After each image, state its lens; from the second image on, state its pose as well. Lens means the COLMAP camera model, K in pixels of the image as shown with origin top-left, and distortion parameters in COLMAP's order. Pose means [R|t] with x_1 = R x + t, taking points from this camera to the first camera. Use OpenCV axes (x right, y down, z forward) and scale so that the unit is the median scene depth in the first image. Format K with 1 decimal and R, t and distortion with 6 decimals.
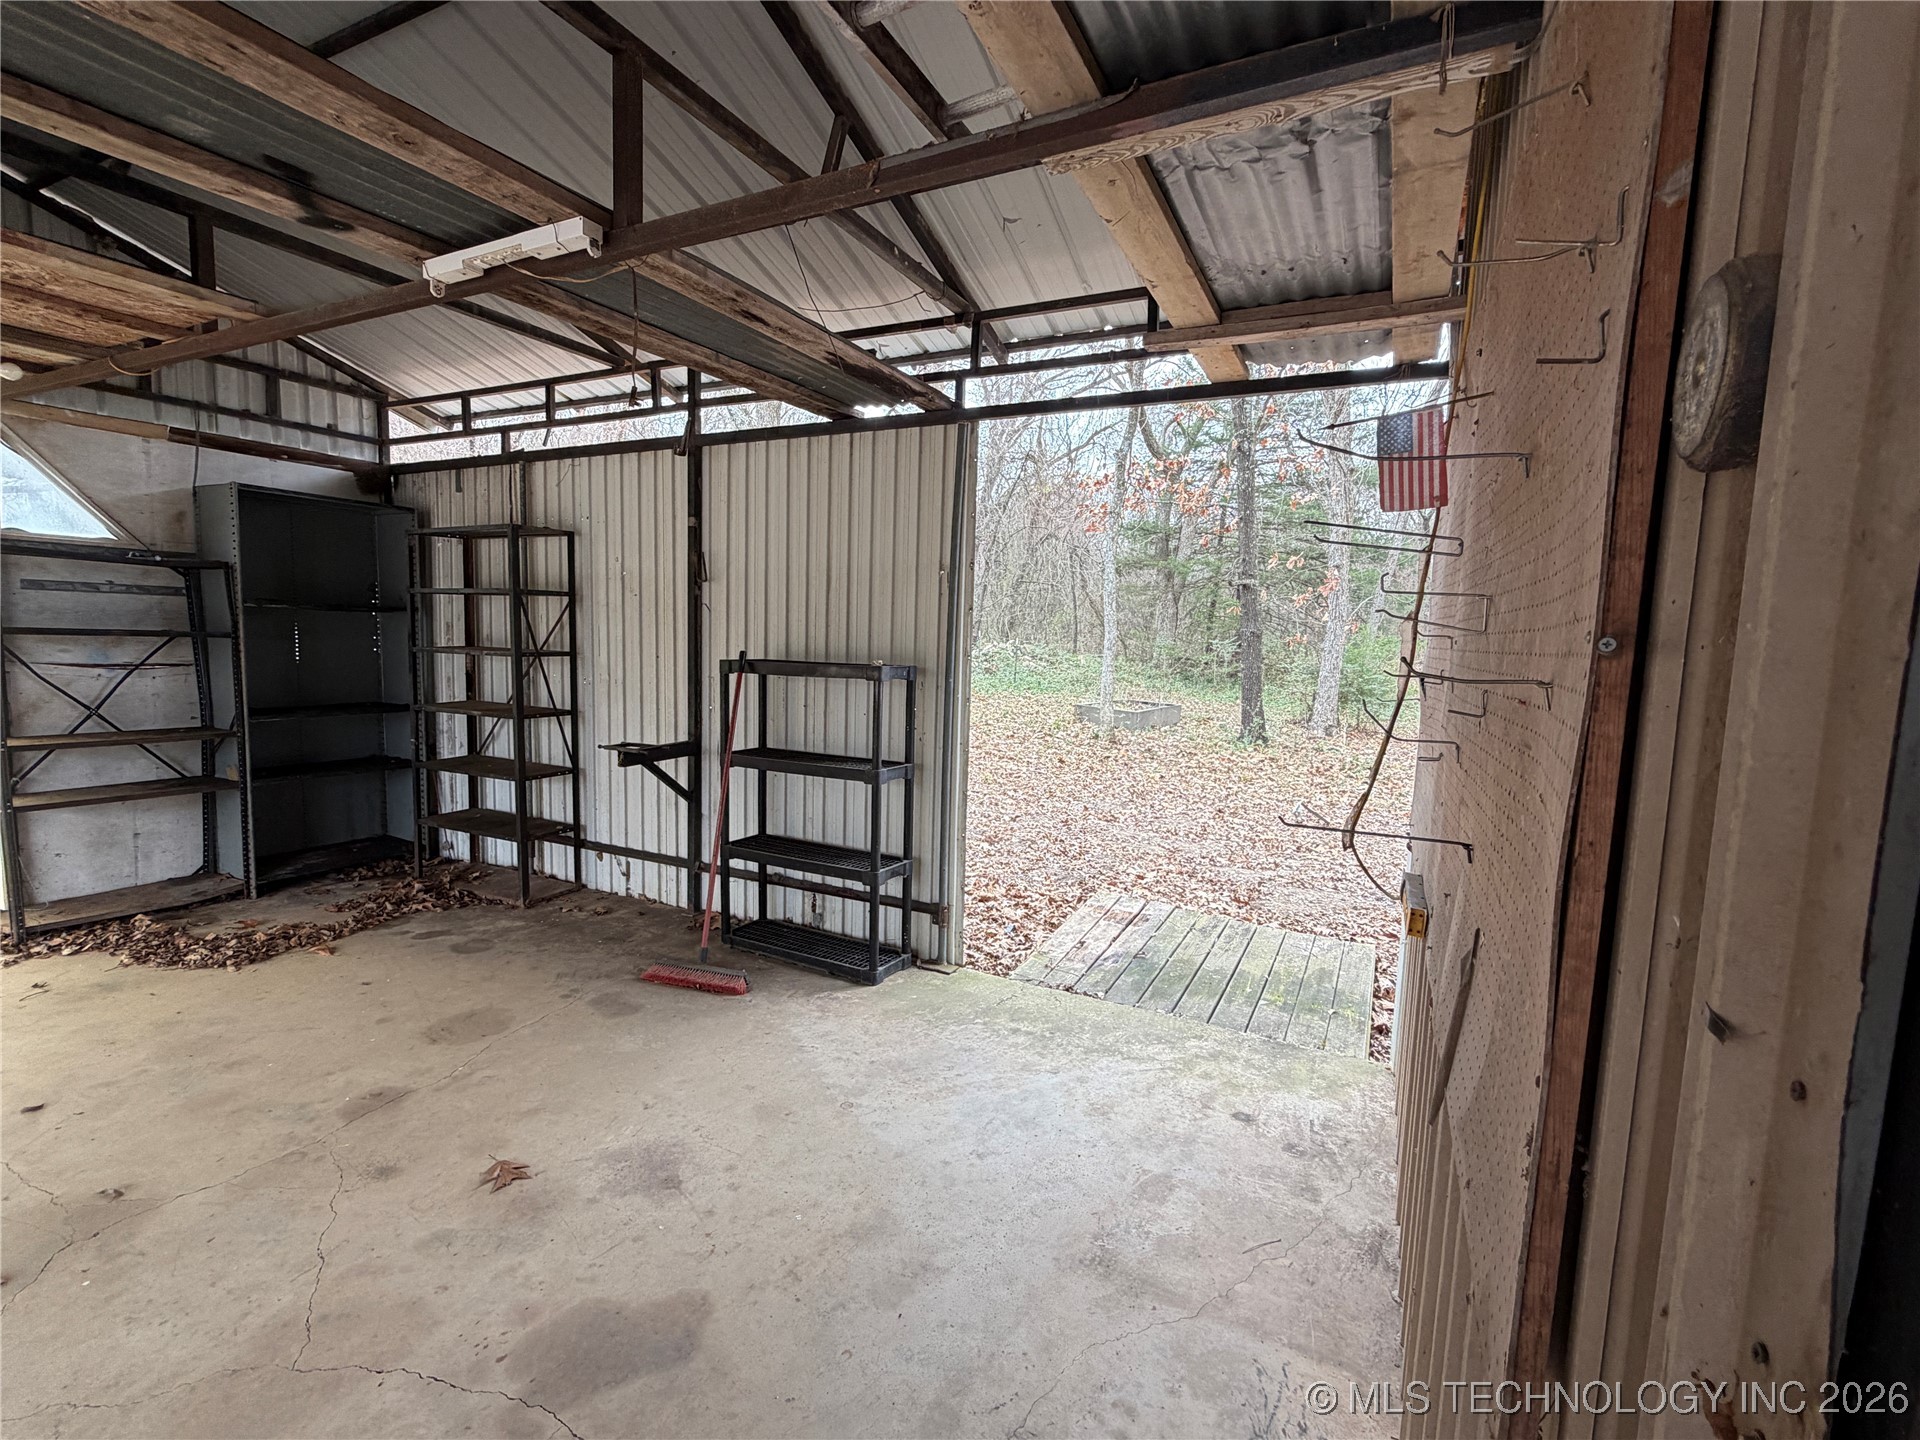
lens RADIAL K [[881.1, 0, 969.2], [0, 881.1, 729.1], [0, 0, 1]] dist [0.001232, -0.000586]
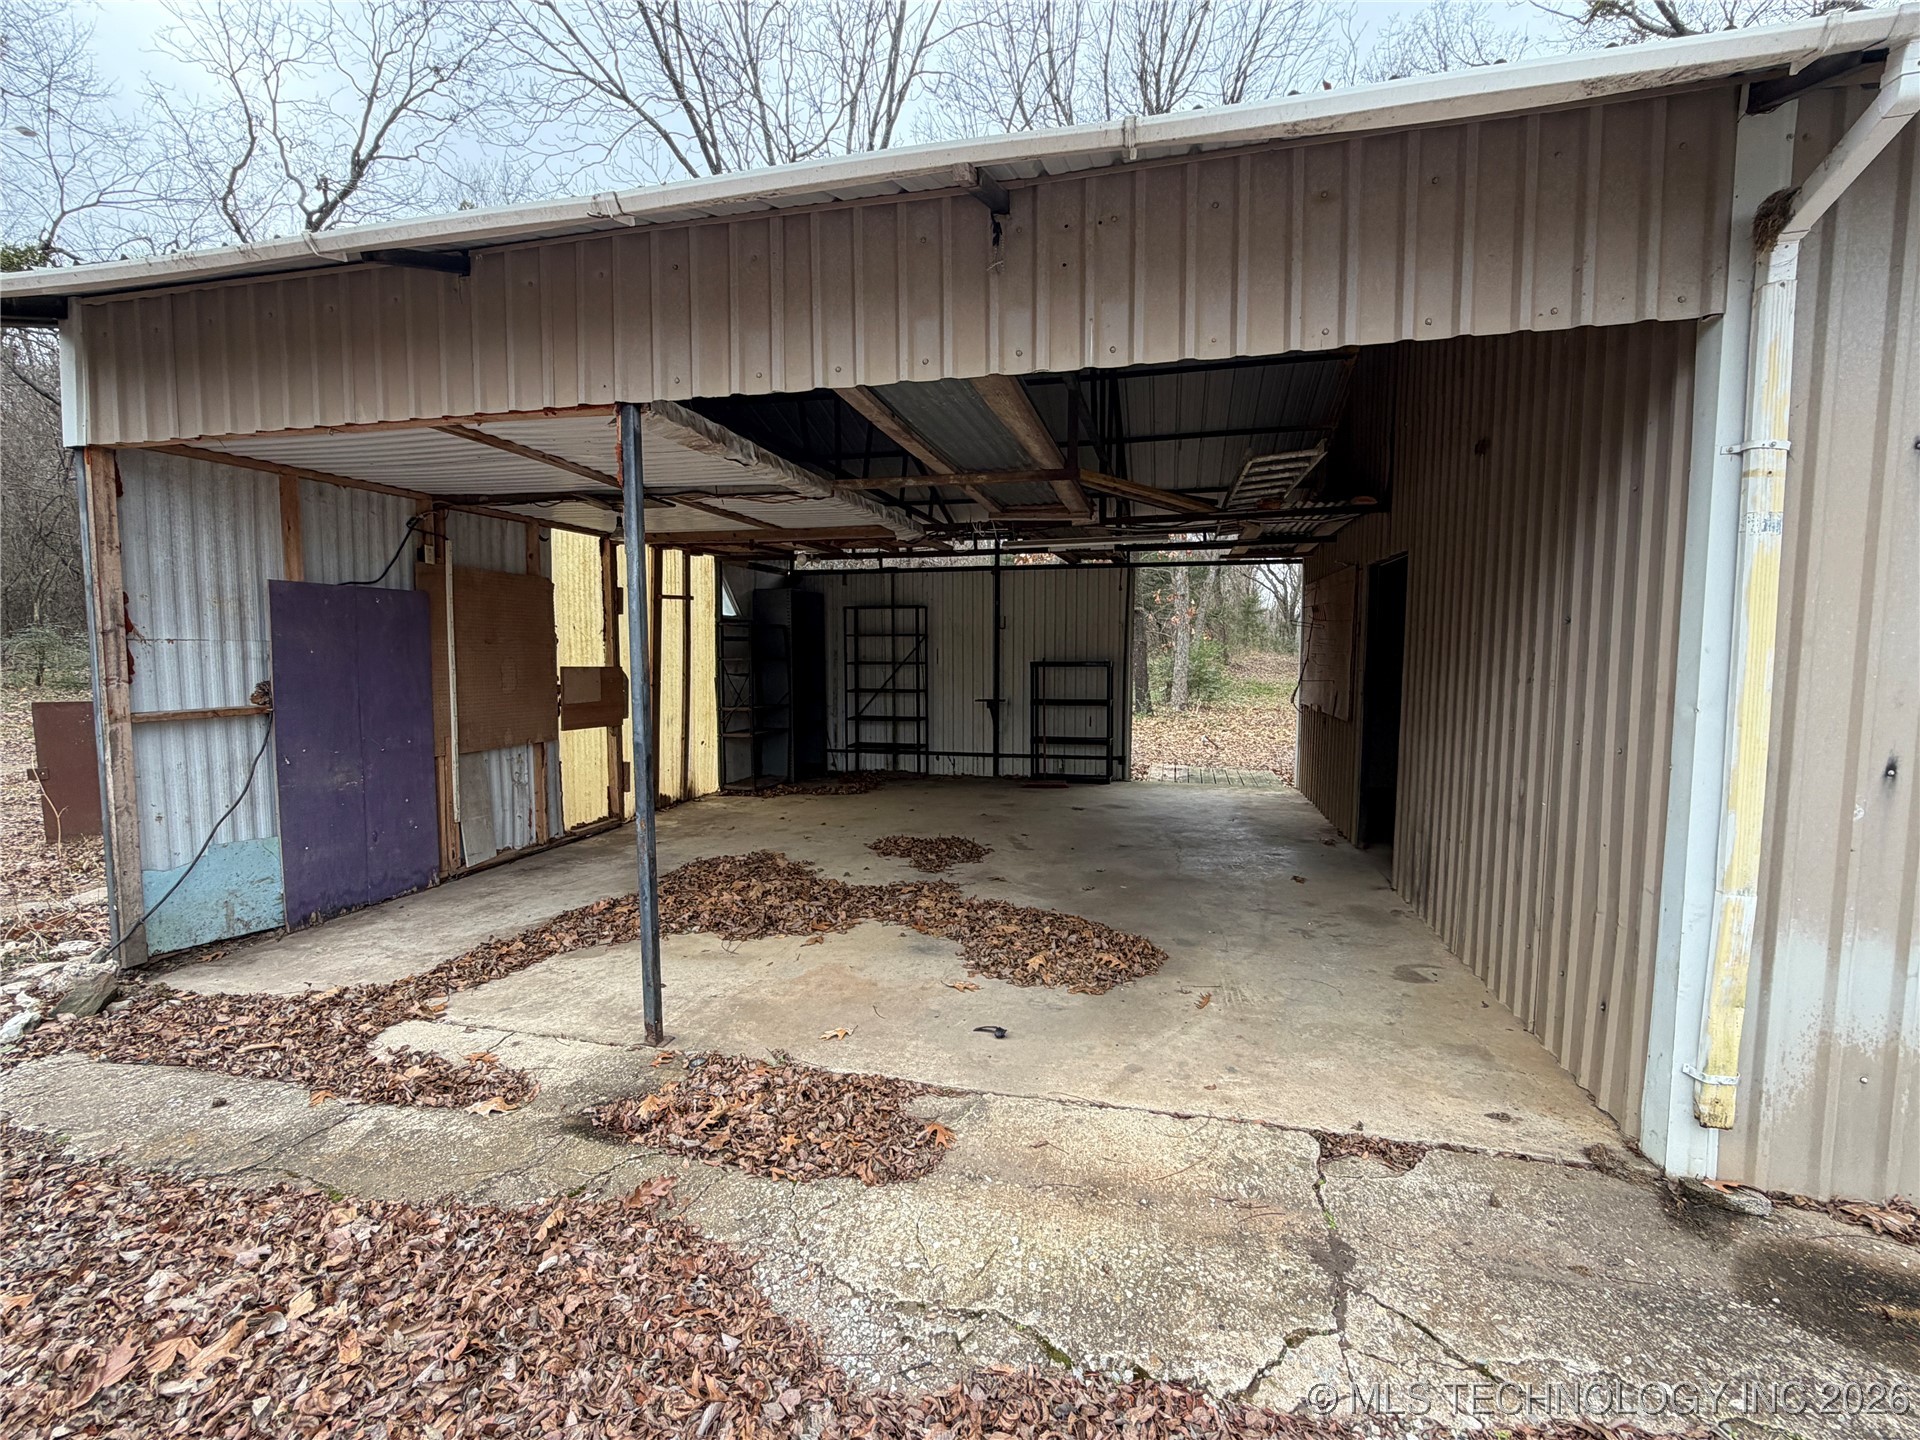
lens RADIAL K [[881.1, 0, 944.2], [0, 881.1, 717.6], [0, 0, 1]] dist [0.001232, -0.000586]
pose [[0.978572, -0.042253, 0.201521, -1.041701], [0.046619, 0.998769, -0.016967, 0.106346], [-0.200556, 0.025998, 0.979337, -1.361316]]
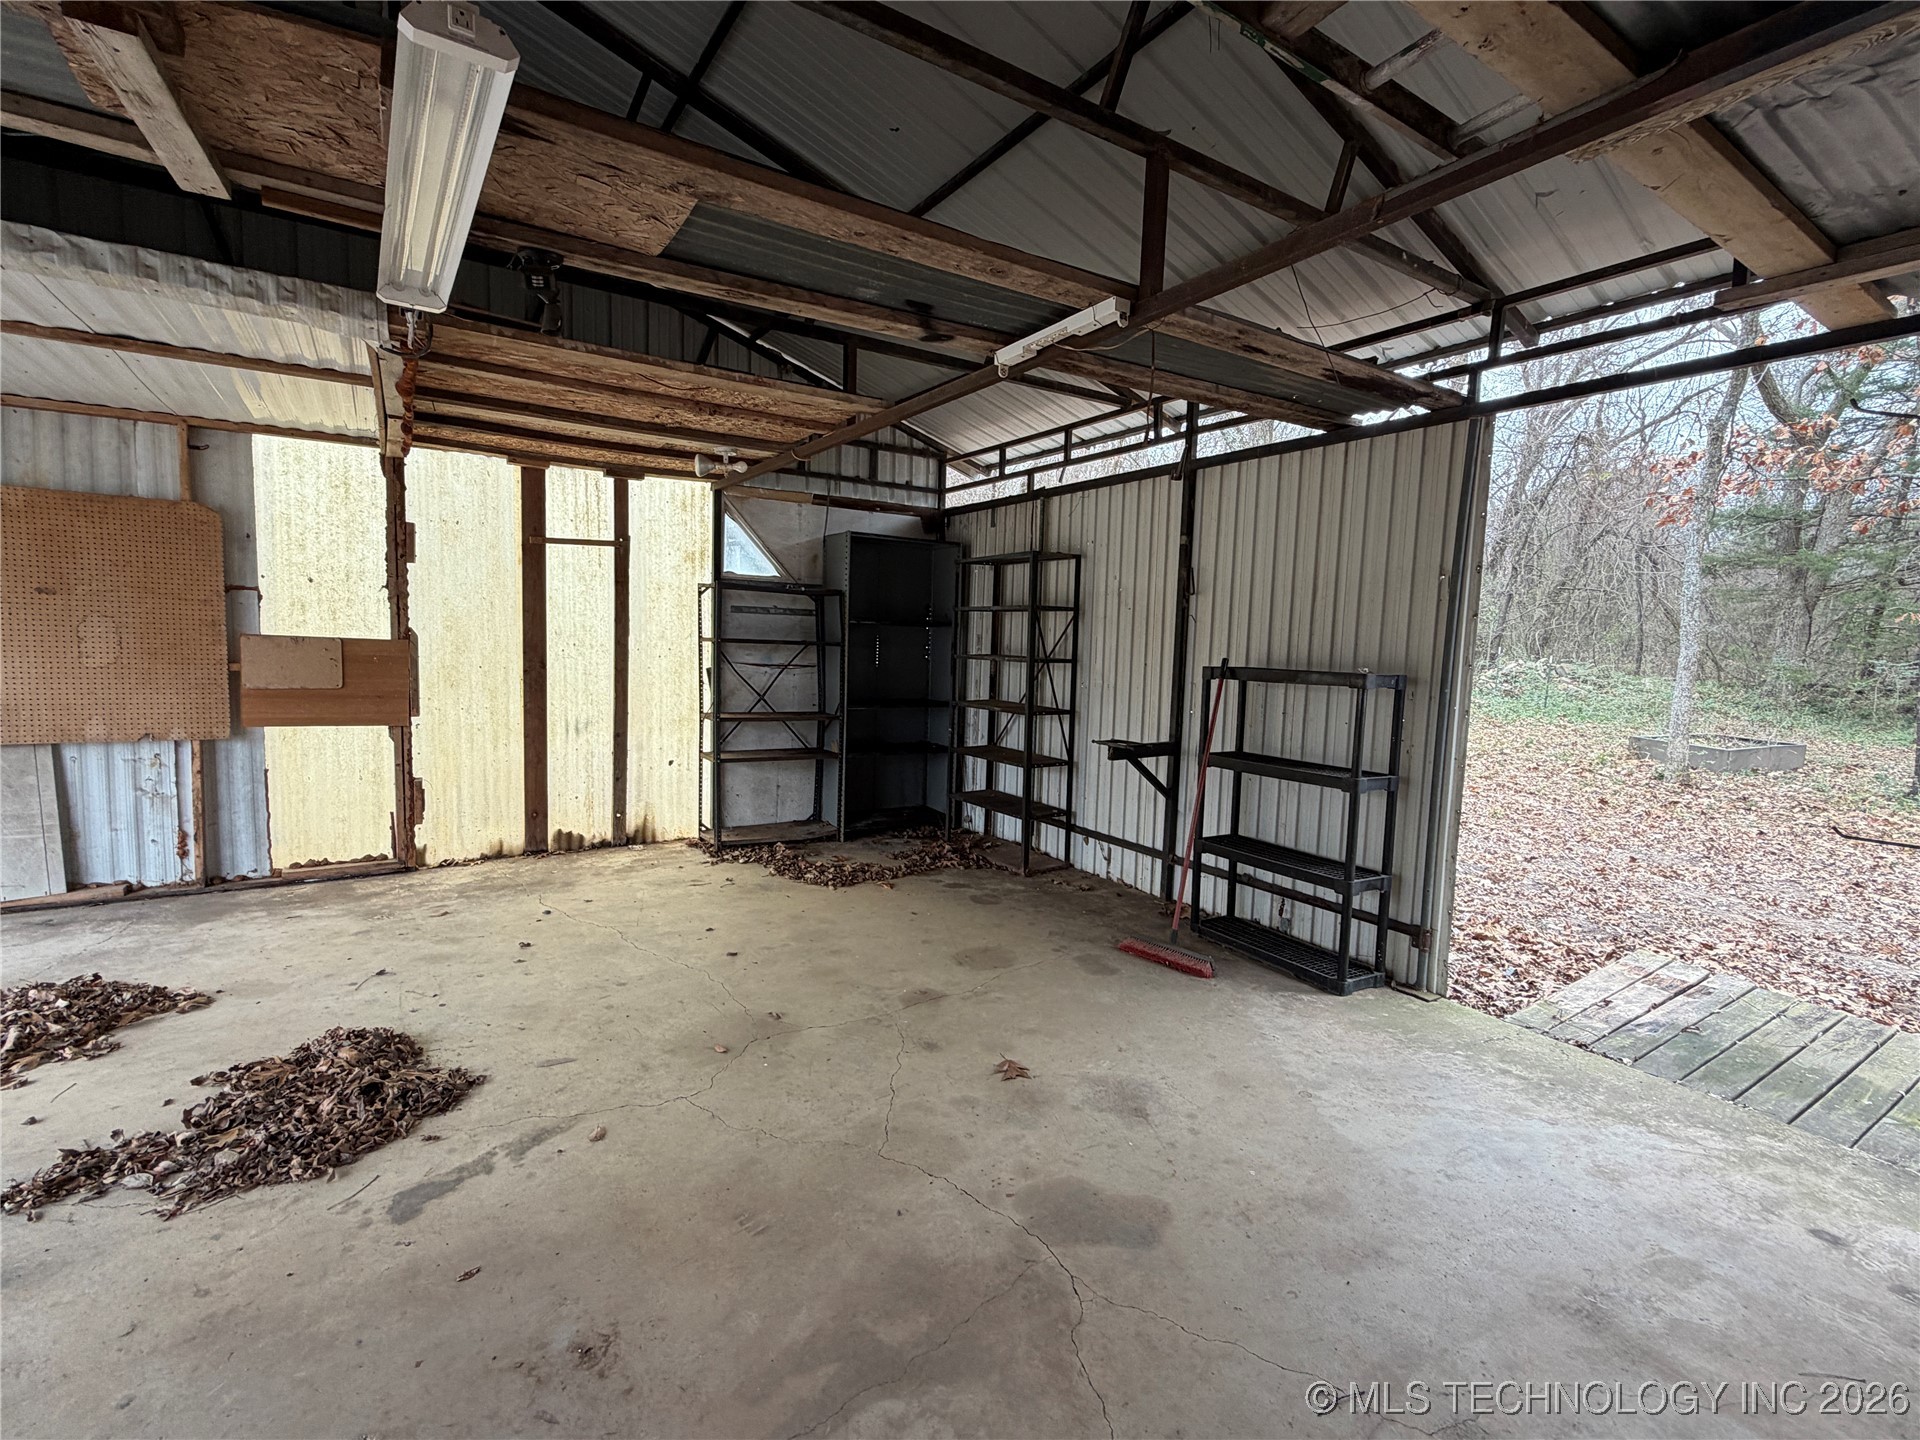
lens RADIAL K [[881.1, 0, 963.0], [0, 881.1, 717.2], [0, 0, 1]] dist [0.001232, -0.000586]
pose [[0.860191, 0.043160, -0.508143, 0.013947], [-0.059297, 0.998118, -0.015601, 0.017900], [0.506513, 0.043551, 0.861132, -0.072055]]
